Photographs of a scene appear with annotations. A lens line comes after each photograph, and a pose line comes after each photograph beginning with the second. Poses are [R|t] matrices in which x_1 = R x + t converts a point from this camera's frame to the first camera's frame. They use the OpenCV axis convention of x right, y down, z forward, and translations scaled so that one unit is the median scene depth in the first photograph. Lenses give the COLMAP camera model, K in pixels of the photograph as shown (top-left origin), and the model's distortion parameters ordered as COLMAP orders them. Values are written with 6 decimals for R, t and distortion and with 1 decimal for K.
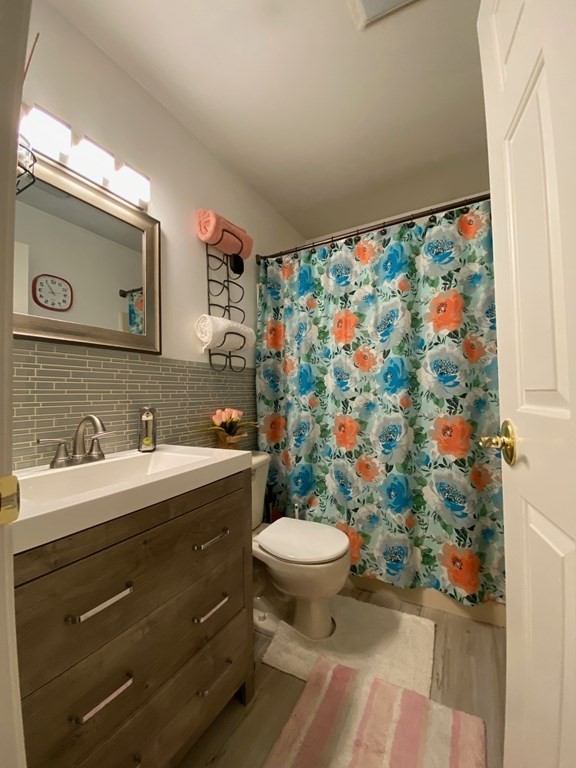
lens RADIAL K [[309.6, 0, 288.8], [0, 309.6, 384.2], [0, 0, 1]] dist [0.023940, -0.022972]
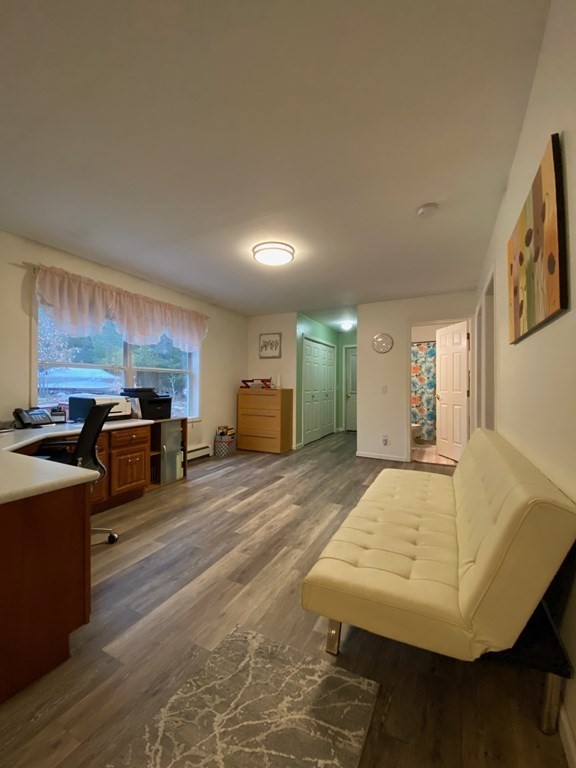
lens RADIAL K [[309.6, 0, 288.8], [0, 309.6, 384.2], [0, 0, 1]] dist [0.023940, -0.022972]
pose [[0.998665, 0.027498, 0.043722, -1.427543], [-0.028049, 0.999534, 0.012028, -0.025950], [-0.043370, -0.013238, 0.998971, -2.477154]]
